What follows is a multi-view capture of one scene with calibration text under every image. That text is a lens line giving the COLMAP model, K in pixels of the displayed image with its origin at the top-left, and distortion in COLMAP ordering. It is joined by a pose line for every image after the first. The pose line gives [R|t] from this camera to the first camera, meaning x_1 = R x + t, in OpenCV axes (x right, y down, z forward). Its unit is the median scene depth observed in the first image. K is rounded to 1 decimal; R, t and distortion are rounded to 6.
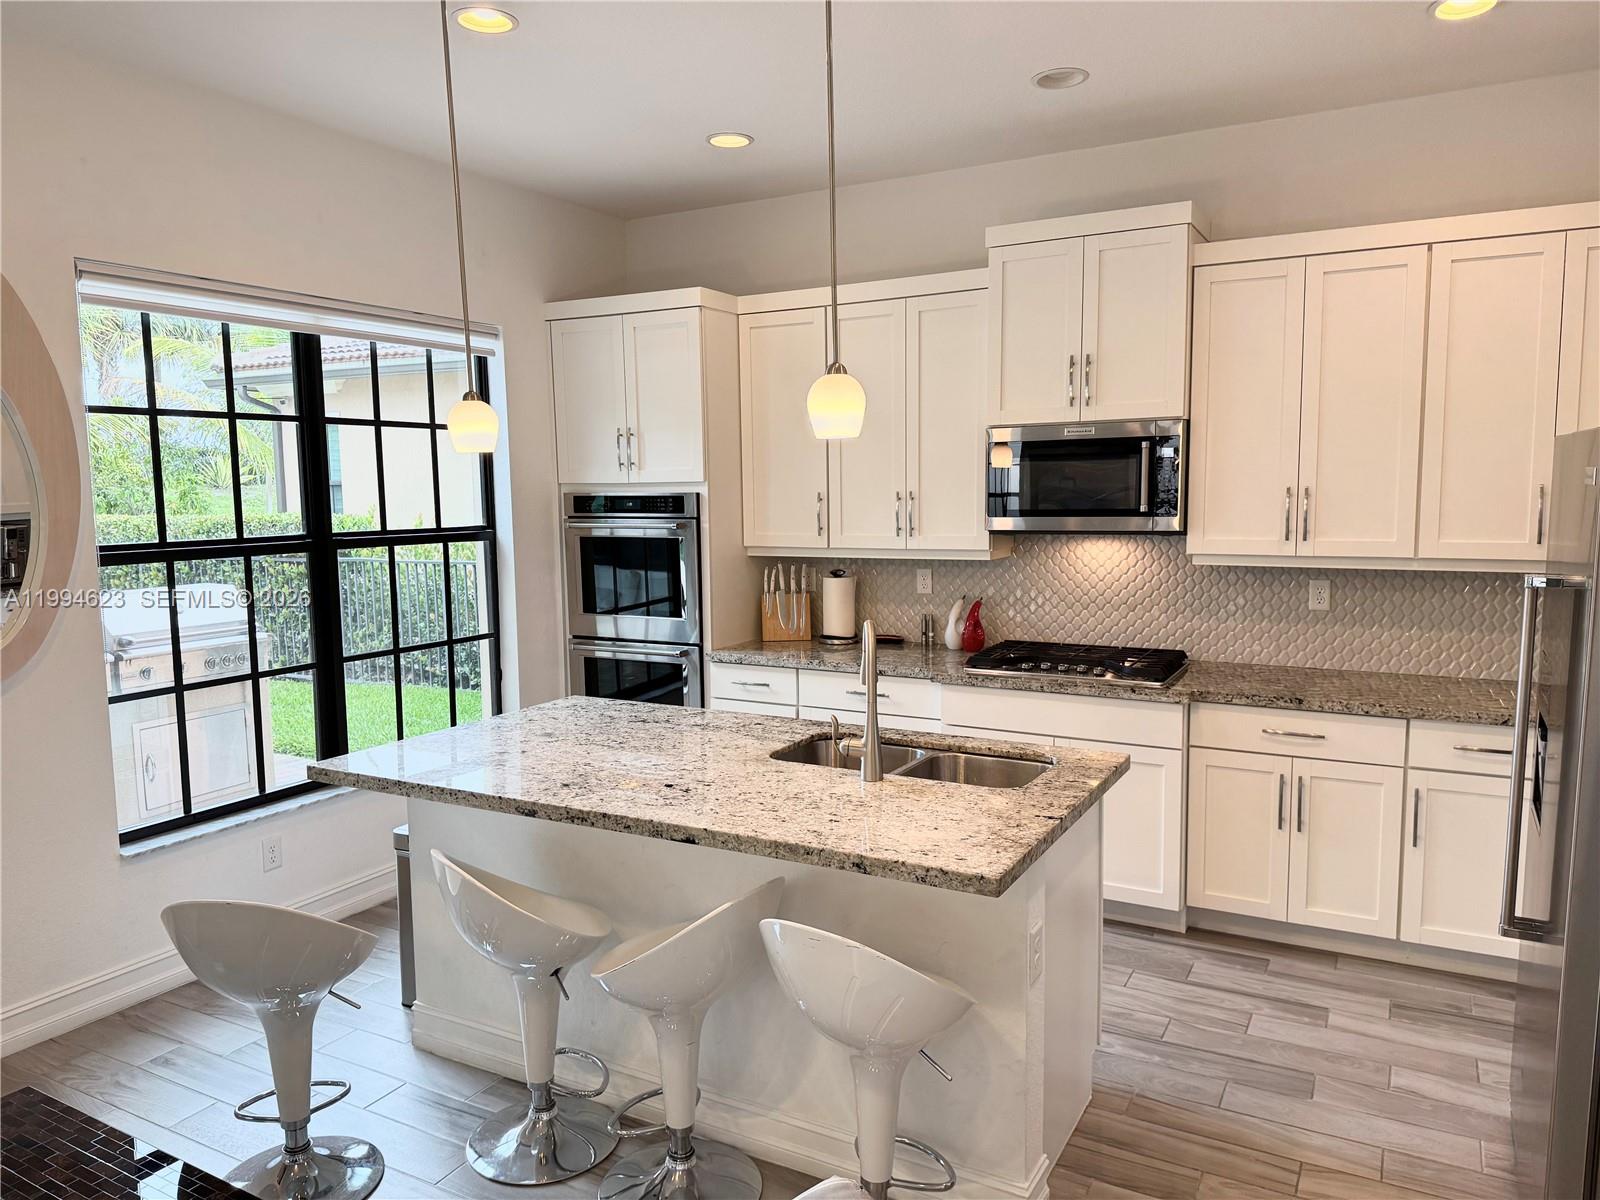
lens RADIAL K [[1112.7, 0, 796.7], [0, 1112.7, 599.7], [0, 0, 1]] dist [0.133375, -0.166057]
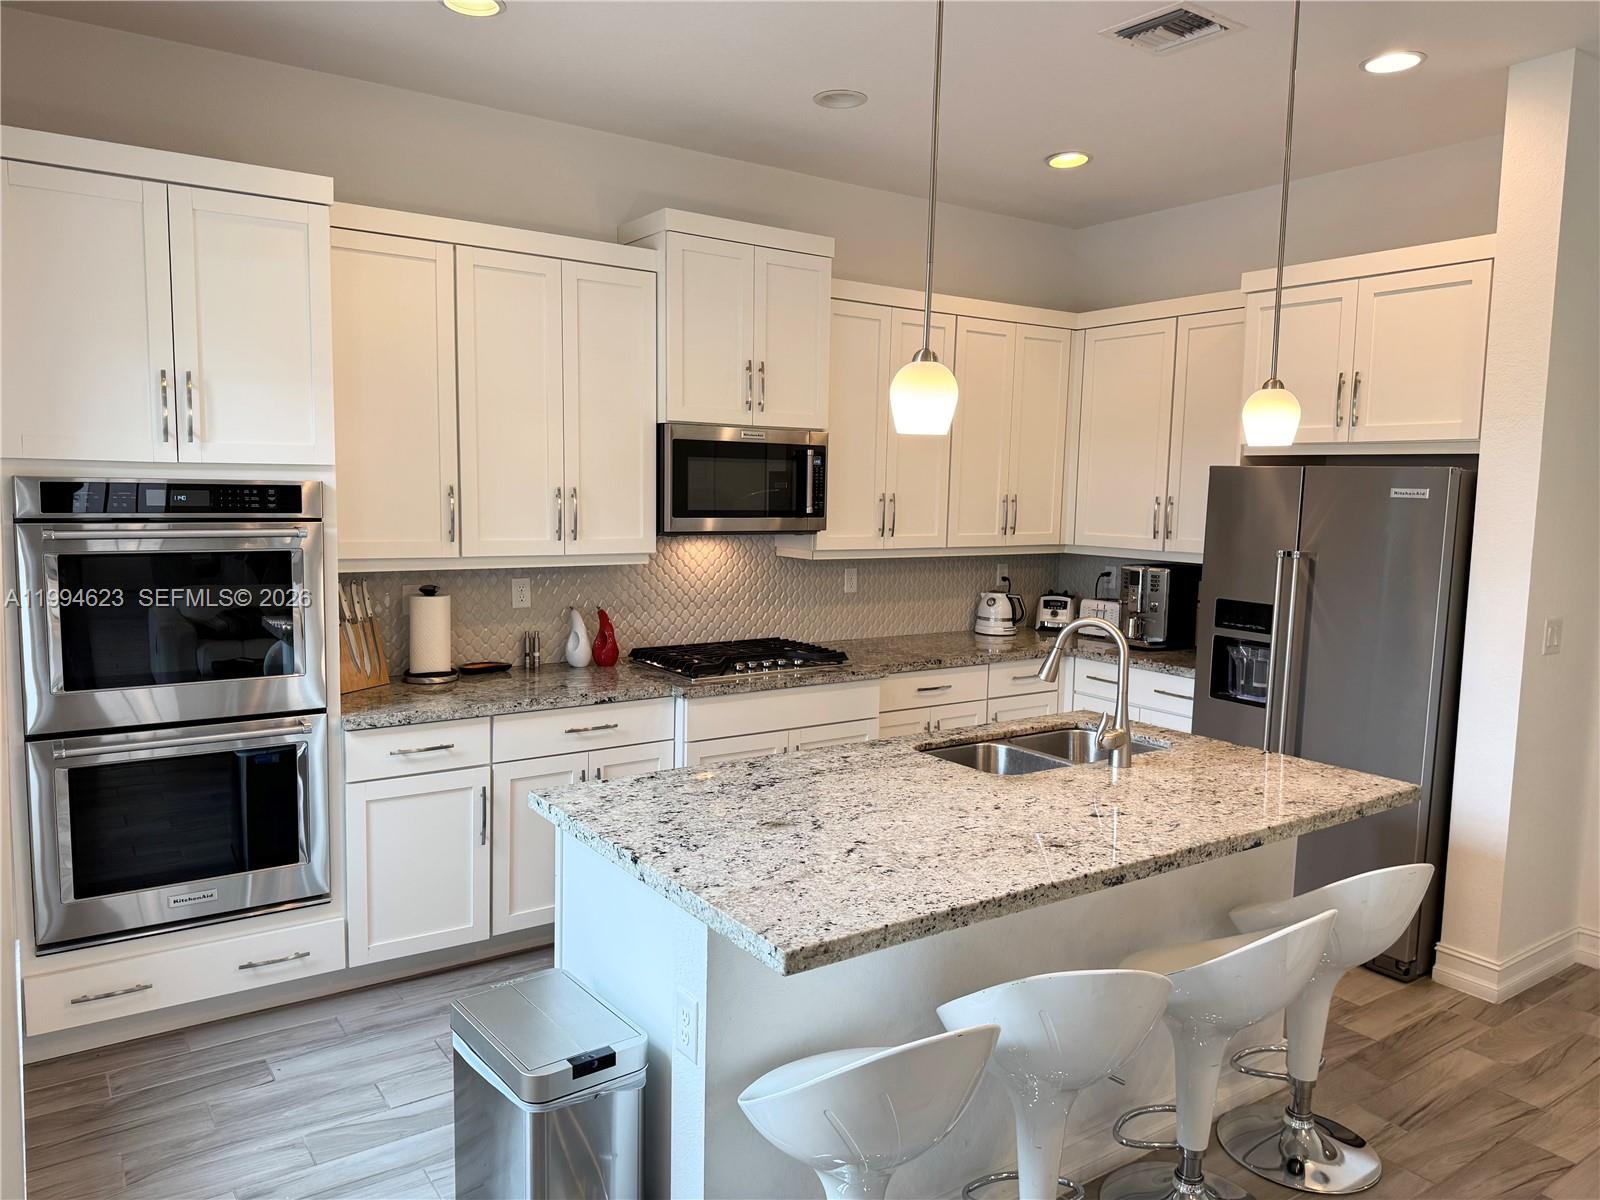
lens RADIAL K [[1112.7, 0, 796.7], [0, 1112.7, 599.7], [0, 0, 1]] dist [0.133375, -0.166057]
pose [[0.438457, -0.070964, 0.895946, -0.634657], [0.068214, 0.996630, 0.045556, -0.041347], [-0.896160, 0.041141, 0.441820, 0.496792]]
